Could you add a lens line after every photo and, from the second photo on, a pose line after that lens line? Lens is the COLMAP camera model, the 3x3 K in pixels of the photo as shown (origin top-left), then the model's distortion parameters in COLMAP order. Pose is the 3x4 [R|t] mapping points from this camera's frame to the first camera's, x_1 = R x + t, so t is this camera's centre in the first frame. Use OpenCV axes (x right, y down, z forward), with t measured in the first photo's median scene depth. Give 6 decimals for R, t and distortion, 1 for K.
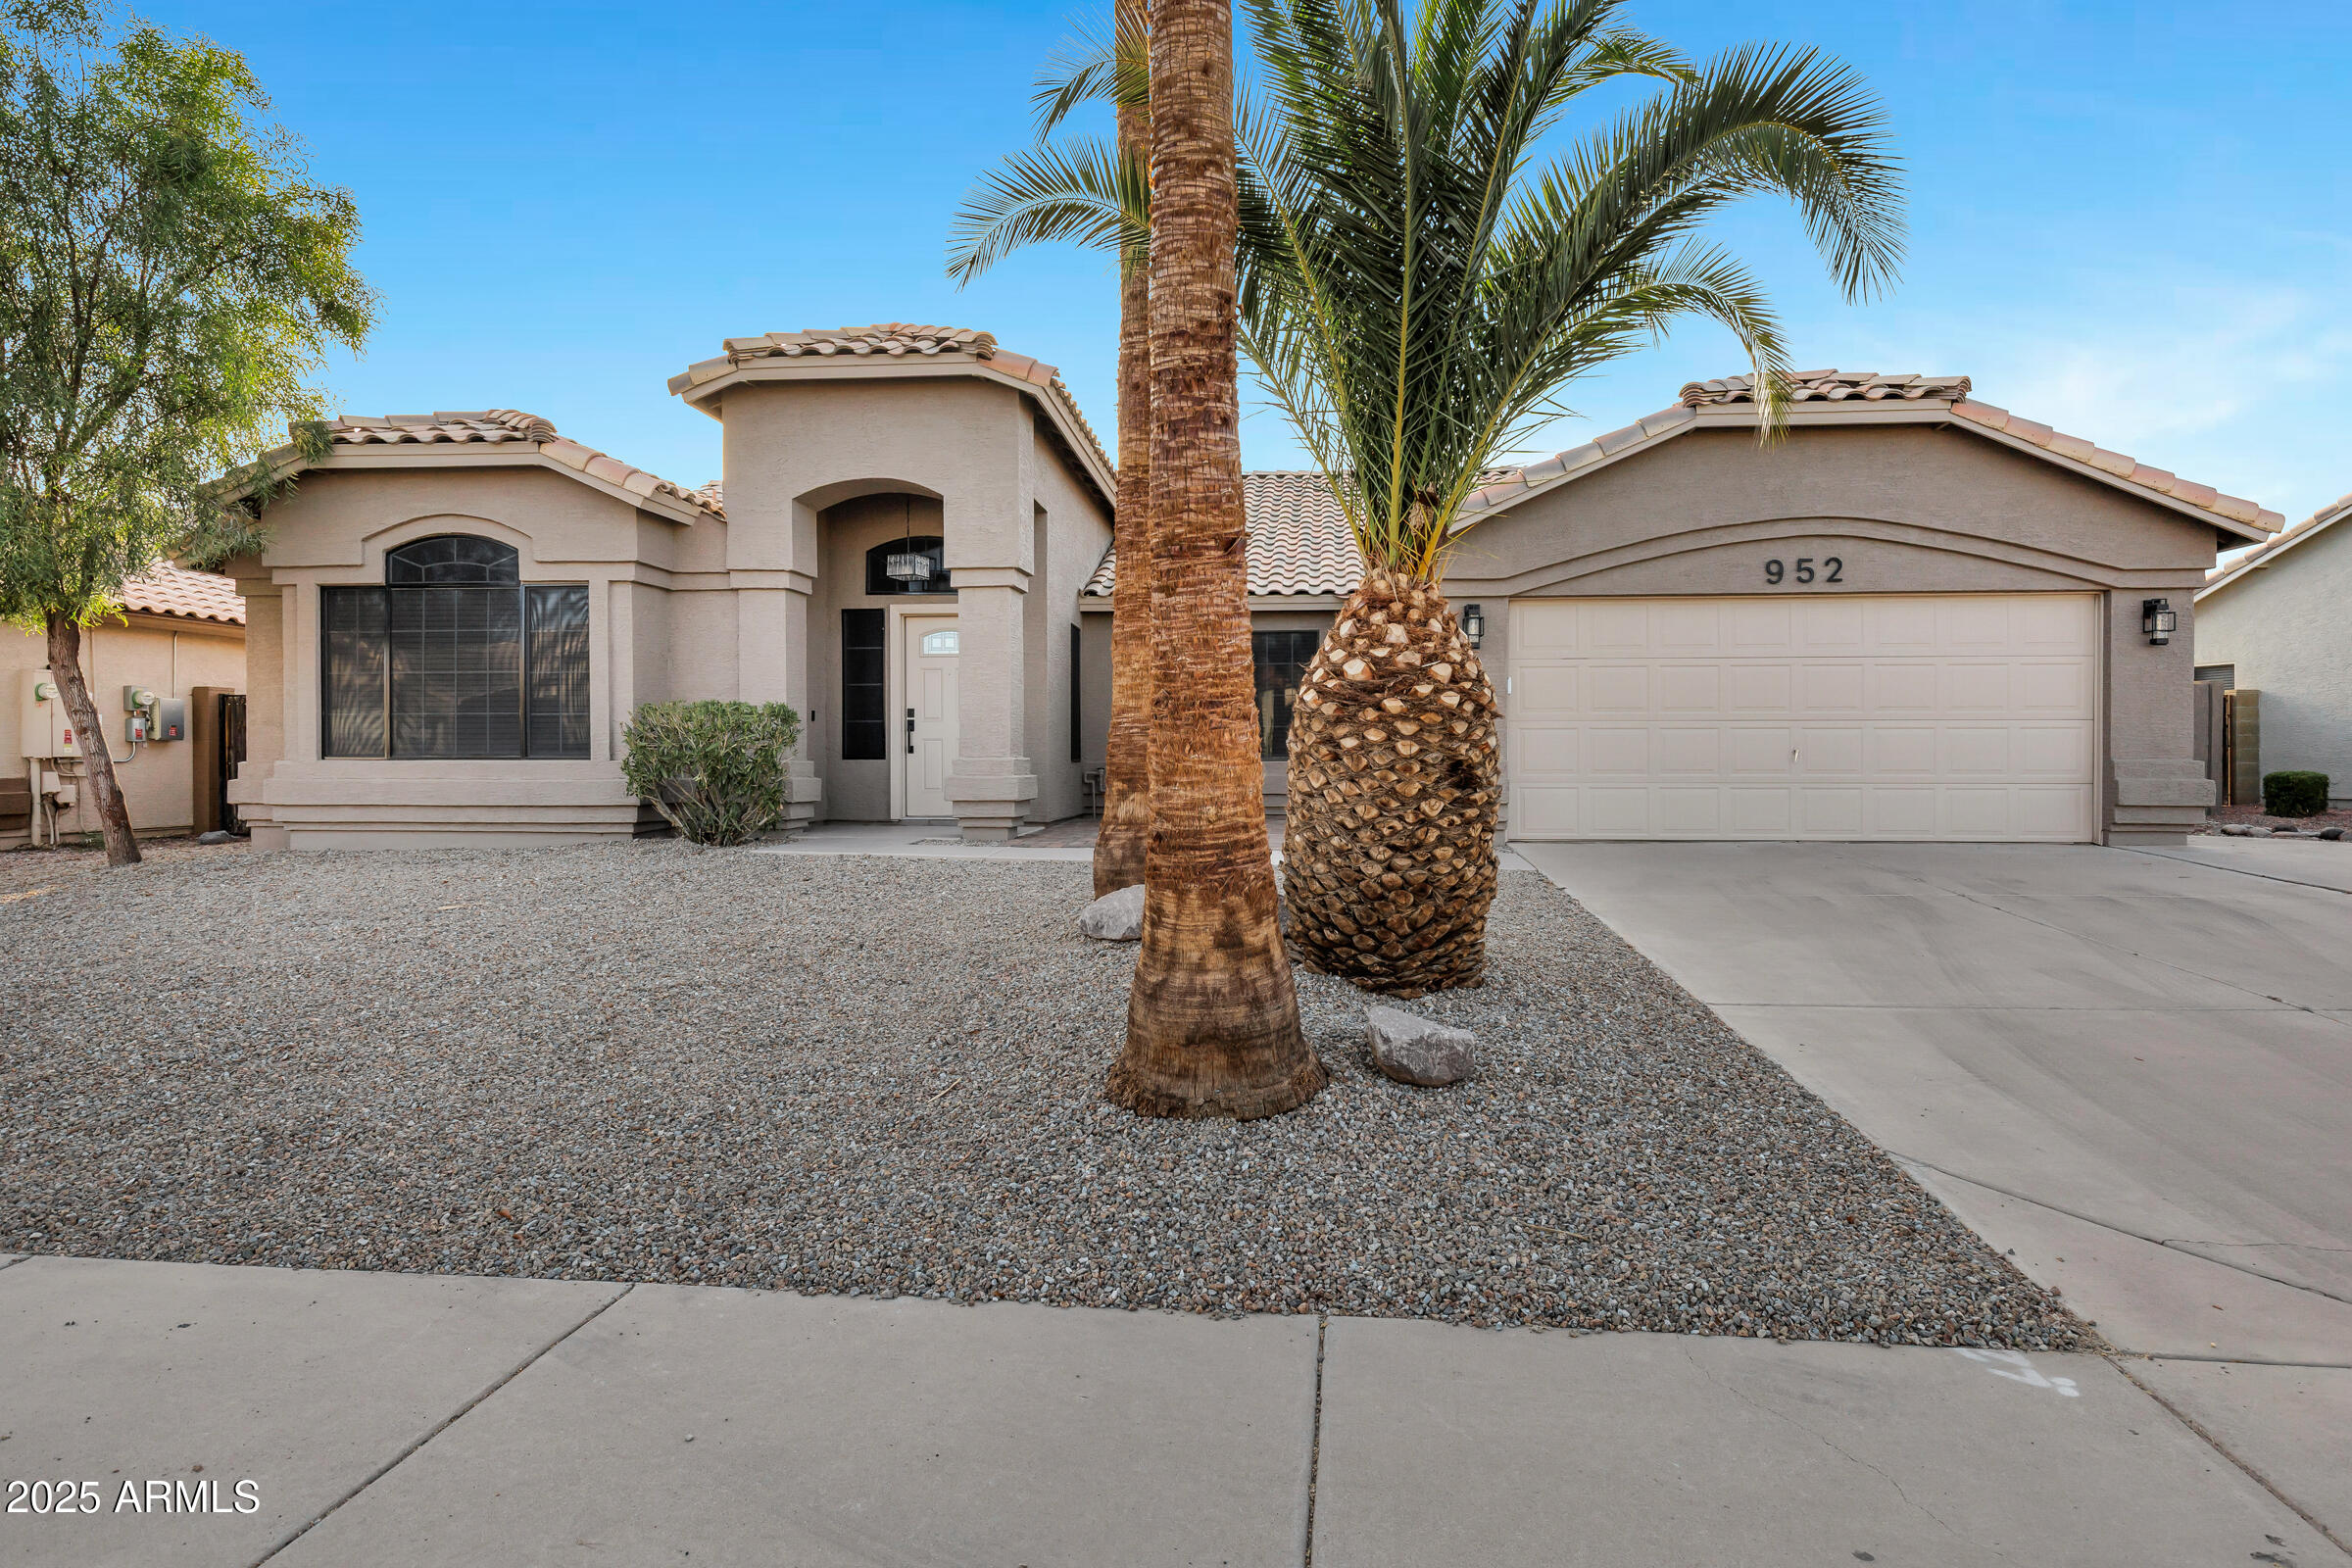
lens RADIAL K [[1313.1, 0, 1185.5], [0, 1313.1, 774.0], [0, 0, 1]] dist [-0.004411, -0.000588]
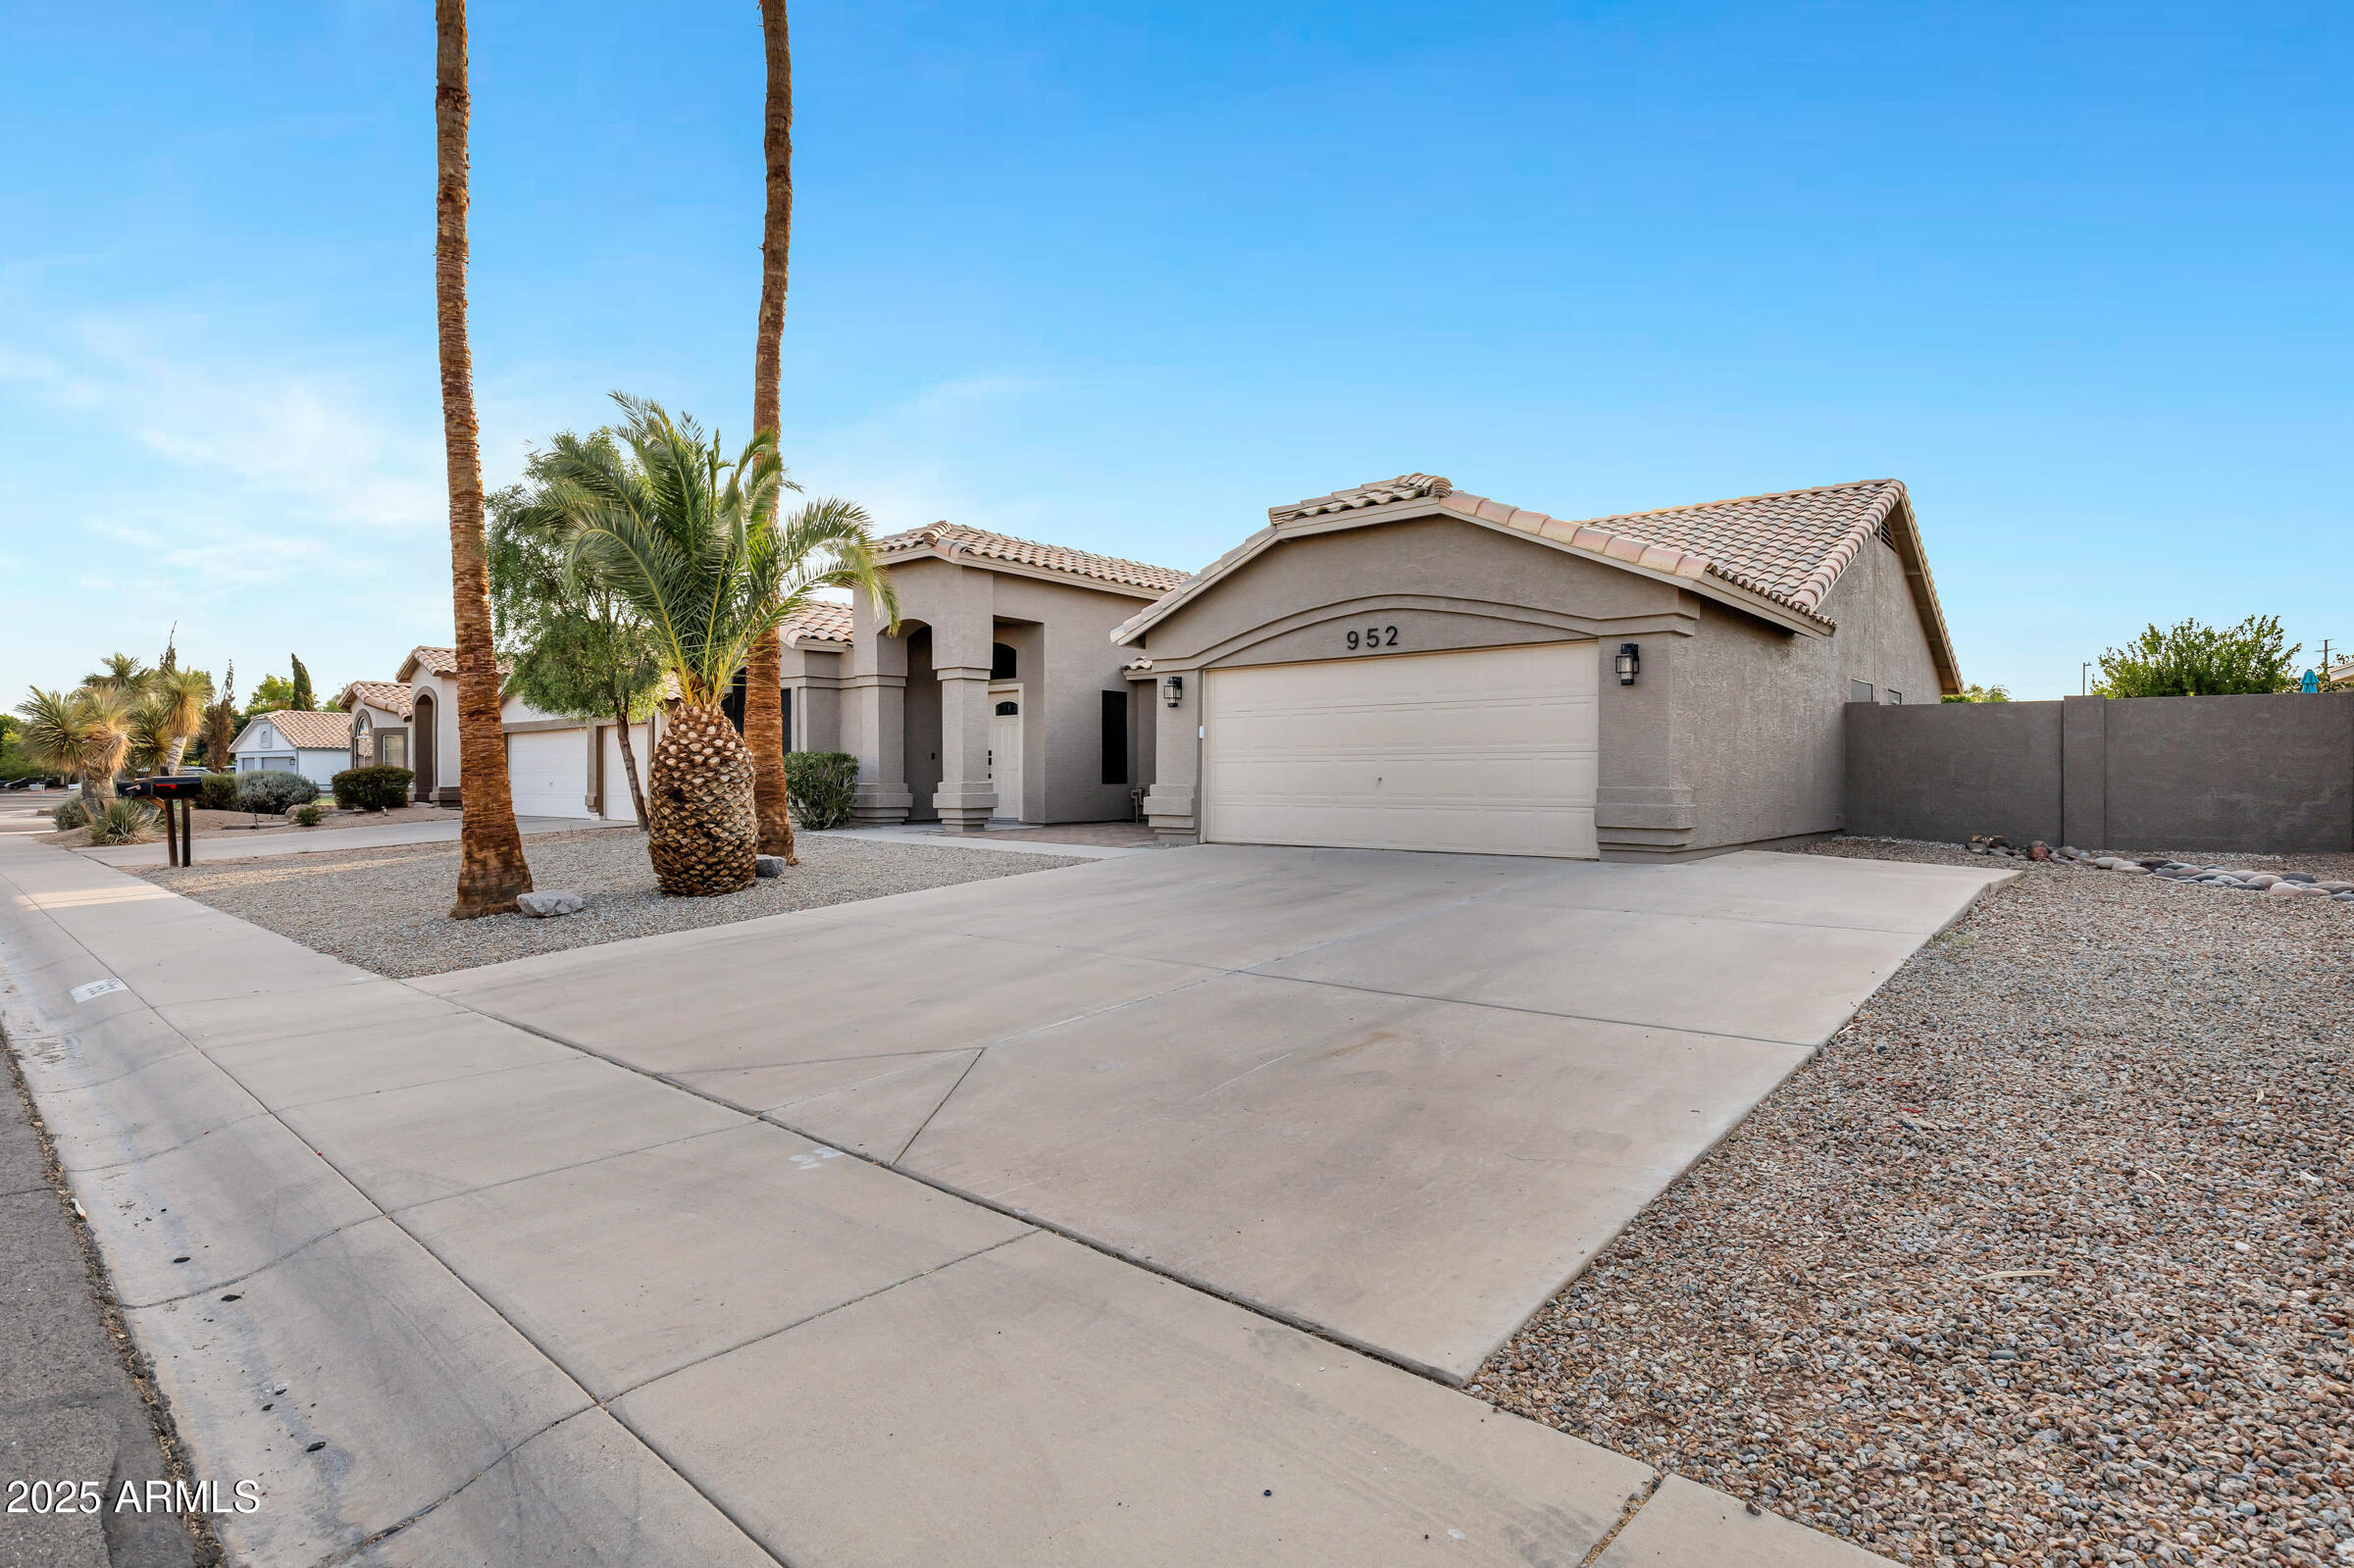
lens RADIAL K [[1183.6, 0, 1175.8], [0, 1183.6, 783.5], [0, 0, 1]] dist [-0.003235, -0.000082]
pose [[0.809928, 0.002882, -0.586522, 0.992714], [-0.004212, 0.999991, -0.000903, -0.010878], [0.586514, 0.003202, 0.809932, -0.049679]]
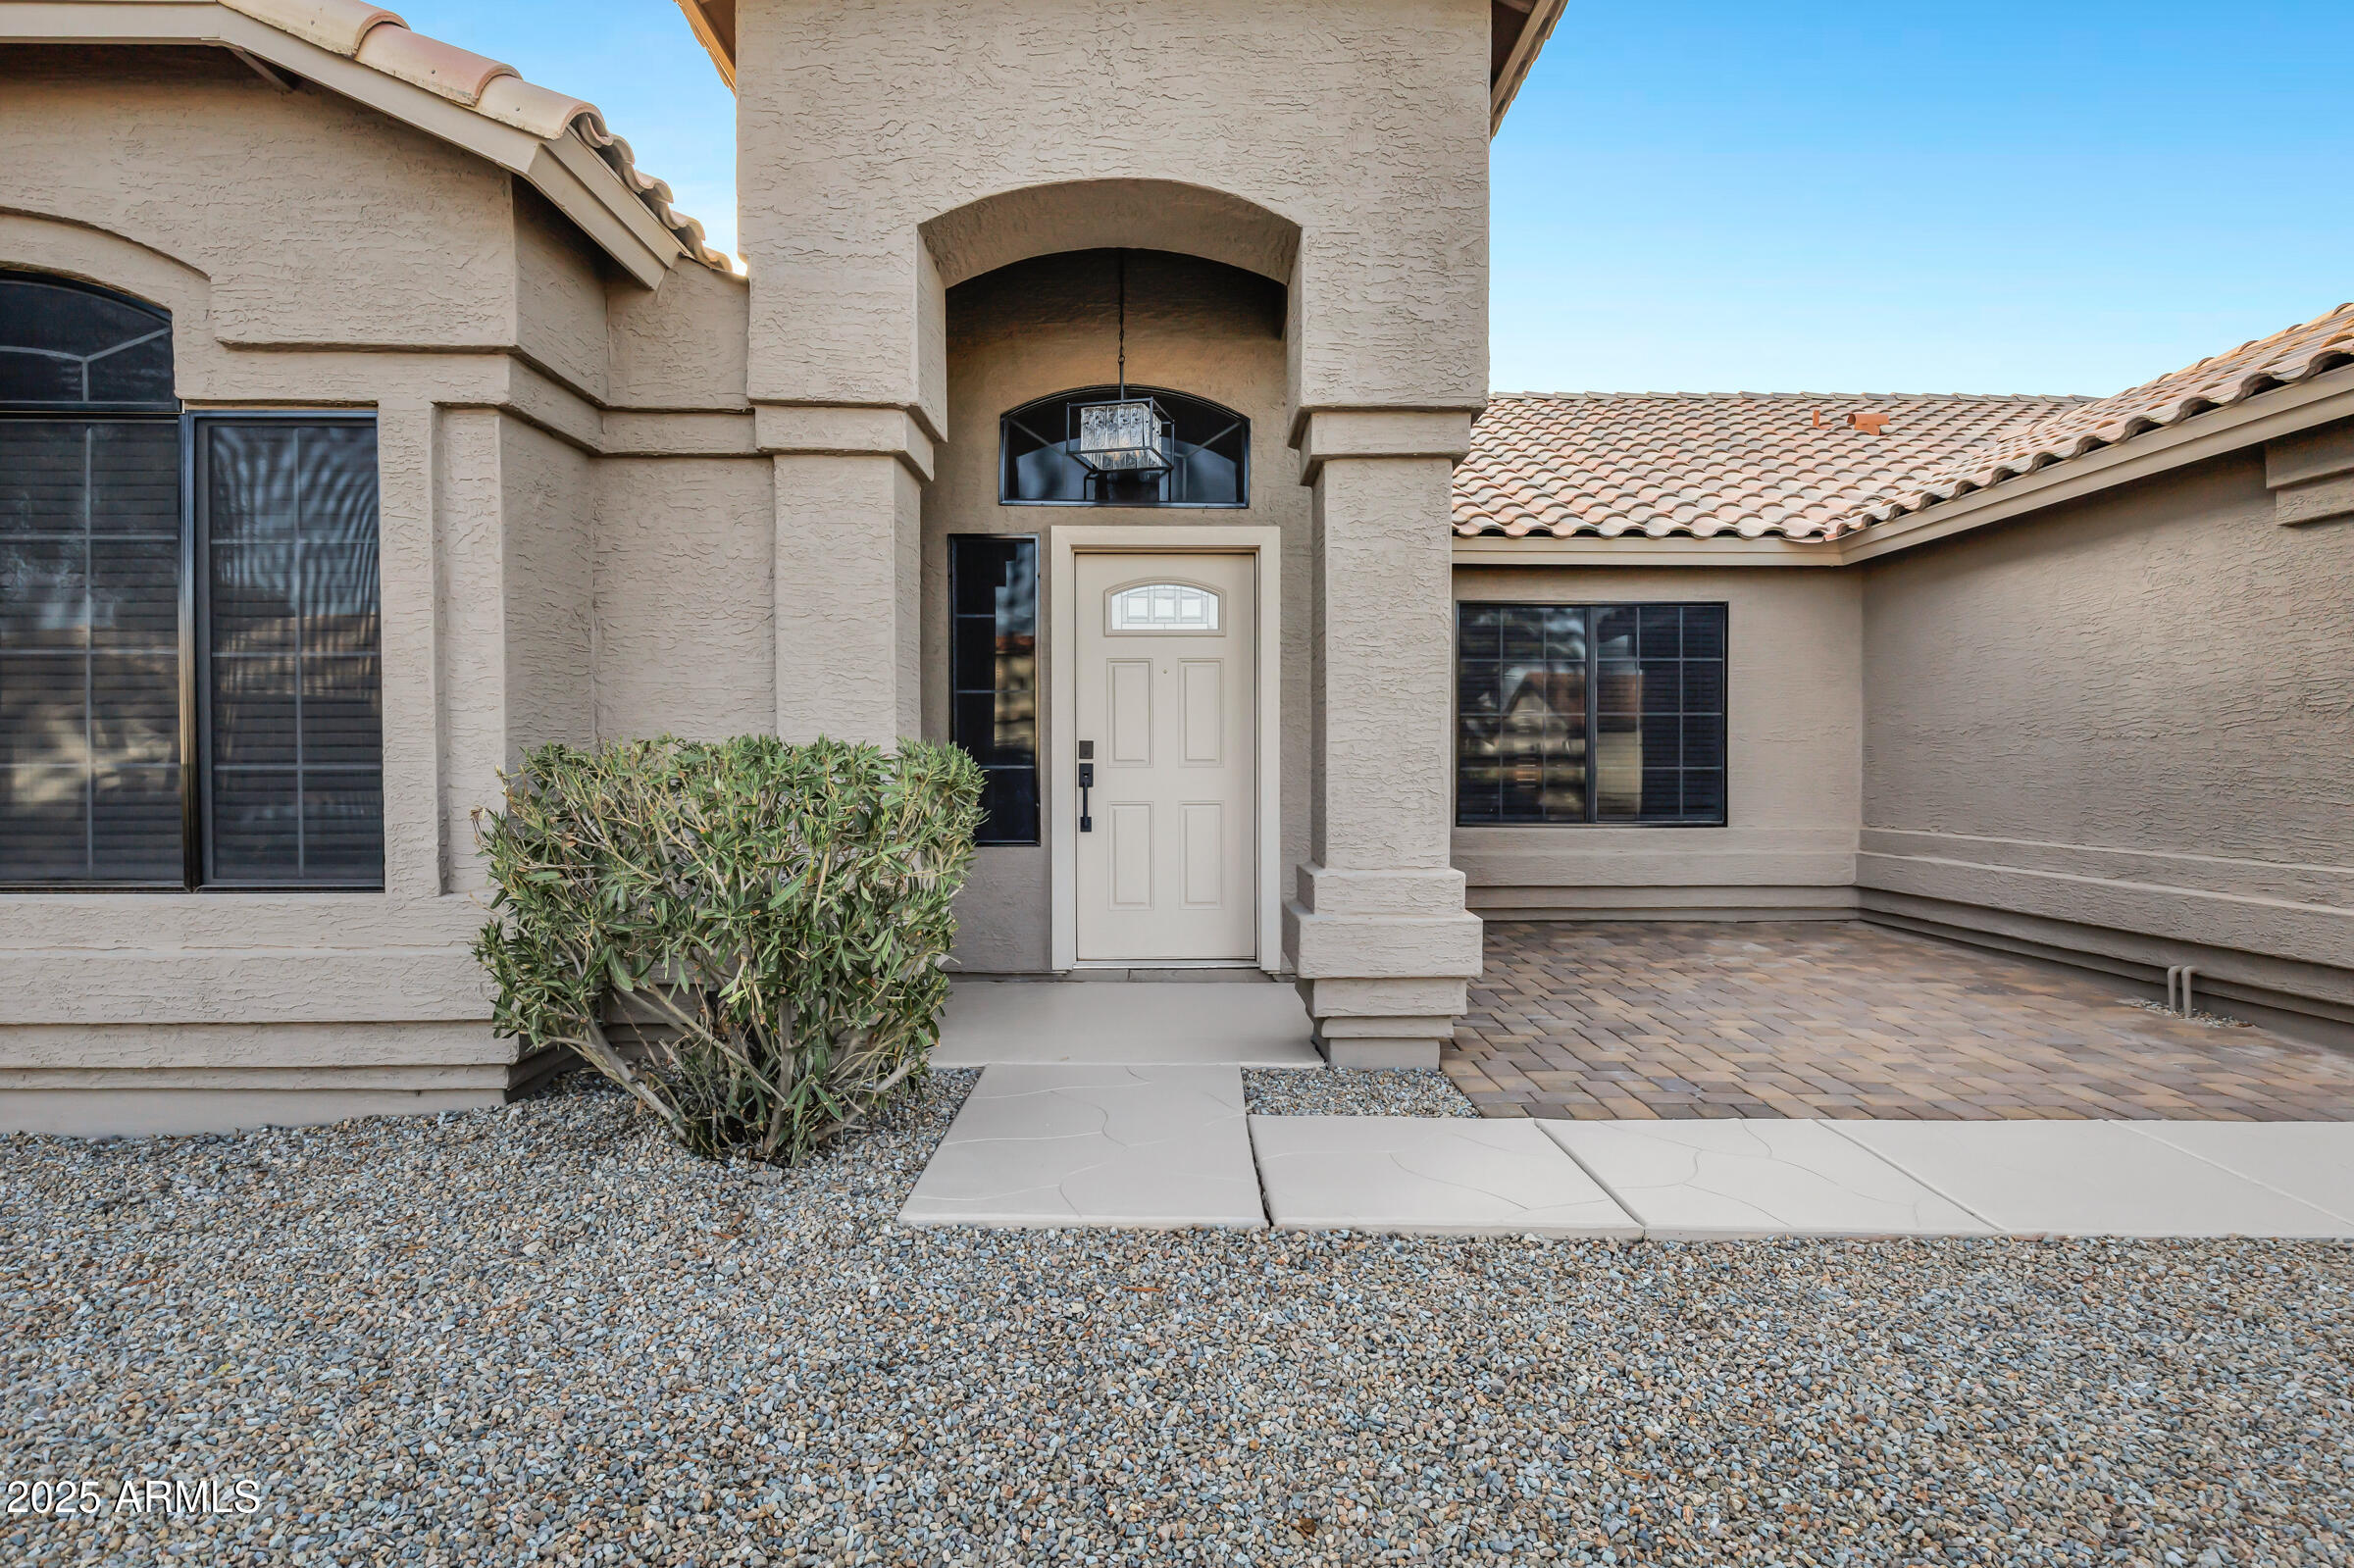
lens RADIAL K [[1287.8, 0, 1158.9], [0, 1287.8, 790.0], [0, 0, 1]] dist [0.002863, 0.000864]
pose [[0.995944, 0.001859, 0.089952, -0.271421], [-0.002863, 0.999935, 0.011030, -0.044140], [-0.089926, -0.011243, 0.995885, 0.624151]]
